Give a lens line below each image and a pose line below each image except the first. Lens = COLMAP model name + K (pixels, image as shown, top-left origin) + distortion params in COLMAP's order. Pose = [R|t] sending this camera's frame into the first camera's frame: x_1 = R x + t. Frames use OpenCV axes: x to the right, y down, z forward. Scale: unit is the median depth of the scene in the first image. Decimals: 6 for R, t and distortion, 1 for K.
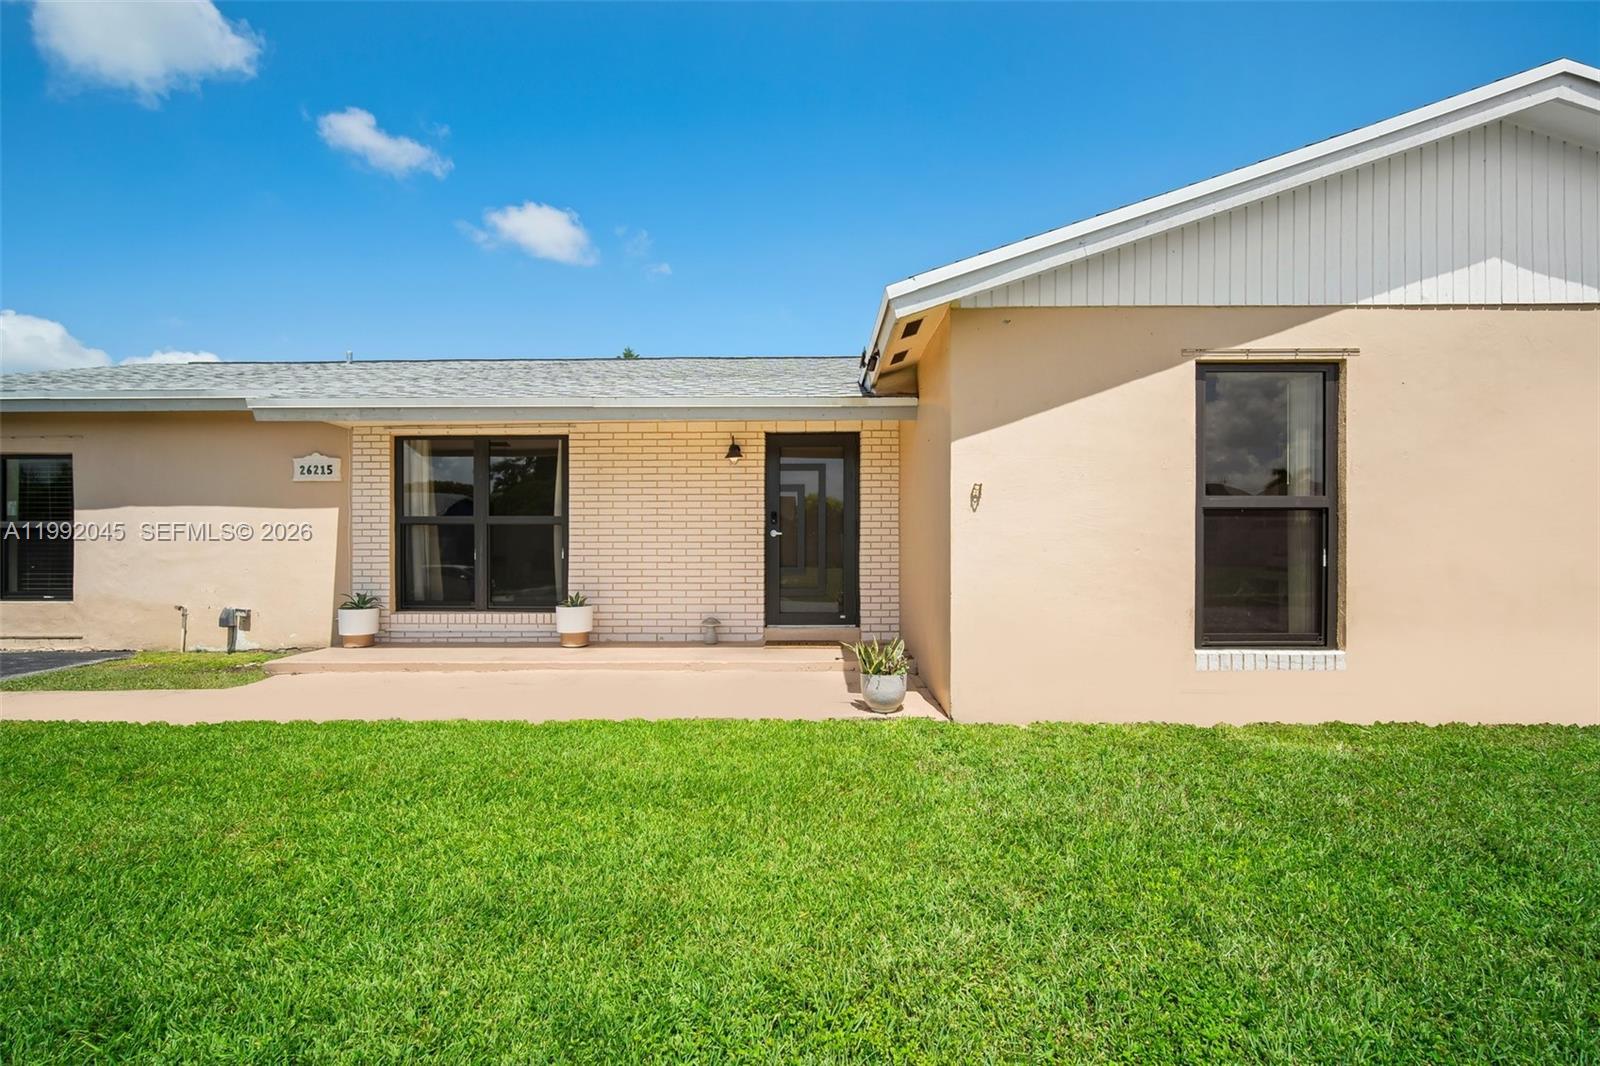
lens RADIAL K [[702.7, 0, 800.1], [0, 702.7, 535.5], [0, 0, 1]] dist [-0.010837, 0.001912]
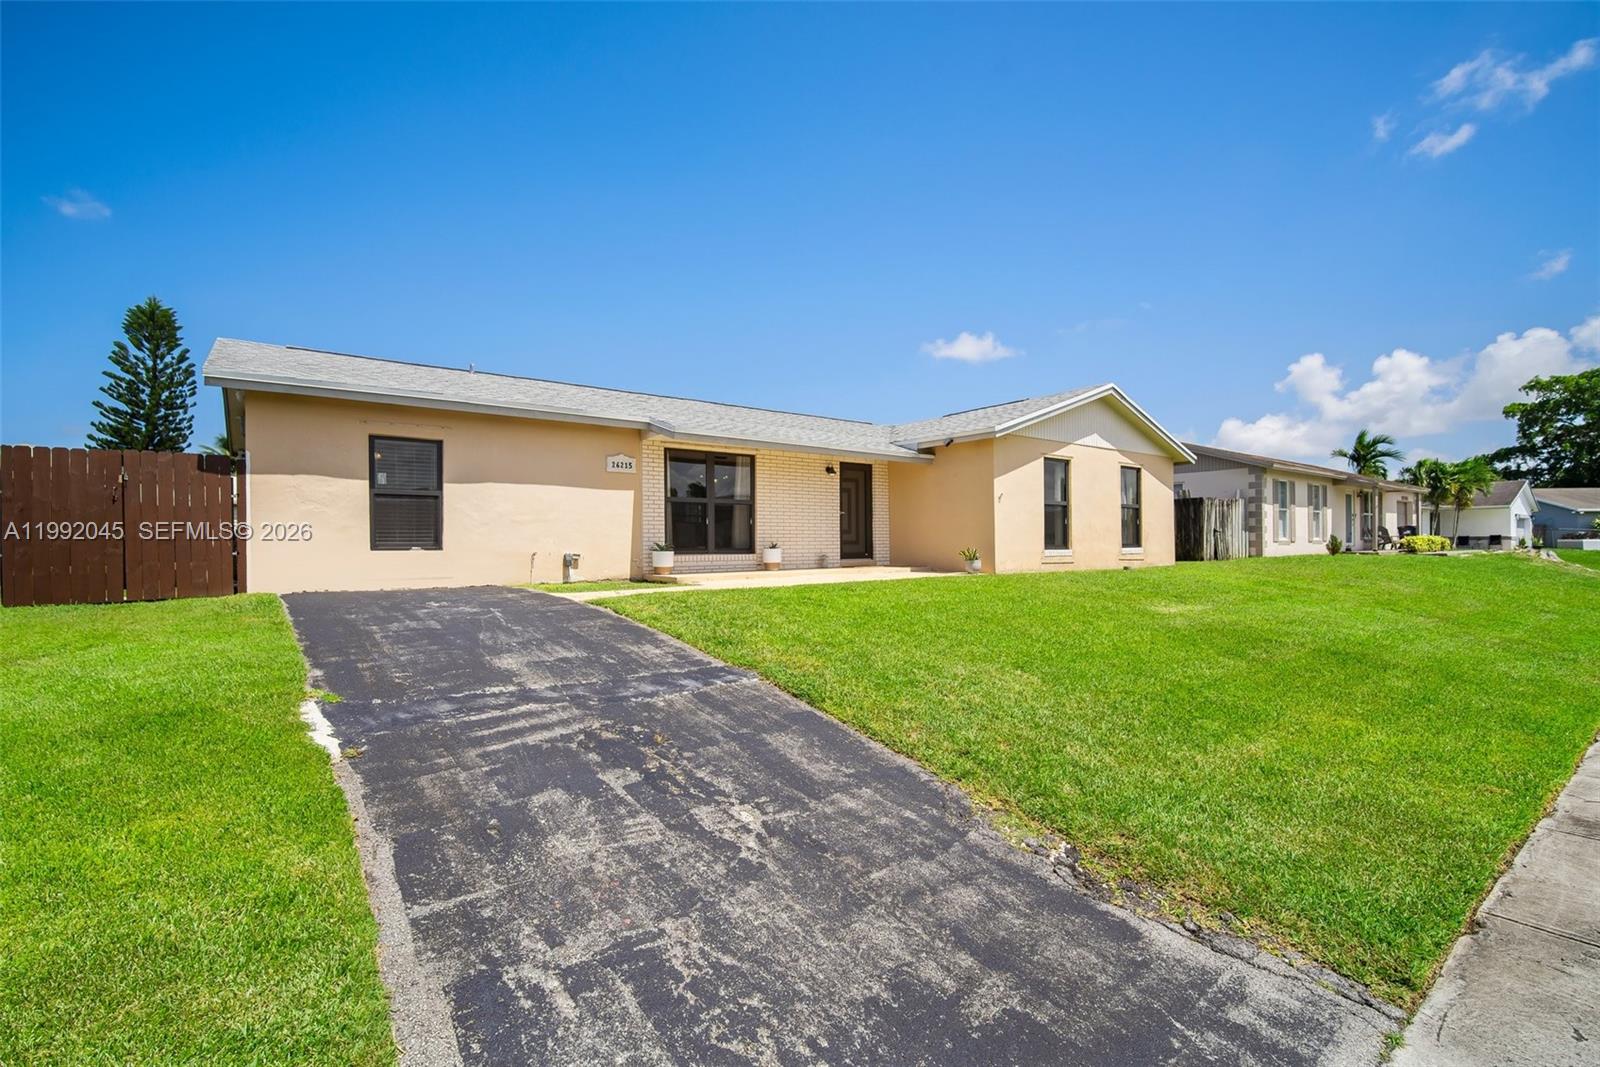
lens RADIAL K [[702.7, 0, 800.0], [0, 702.7, 538.1], [0, 0, 1]] dist [-0.010837, 0.001912]
pose [[0.792730, 0.003086, 0.609566, -1.337776], [-0.001036, 0.999993, -0.003715, 0.075582], [-0.609573, 0.002313, 0.792727, -0.497899]]
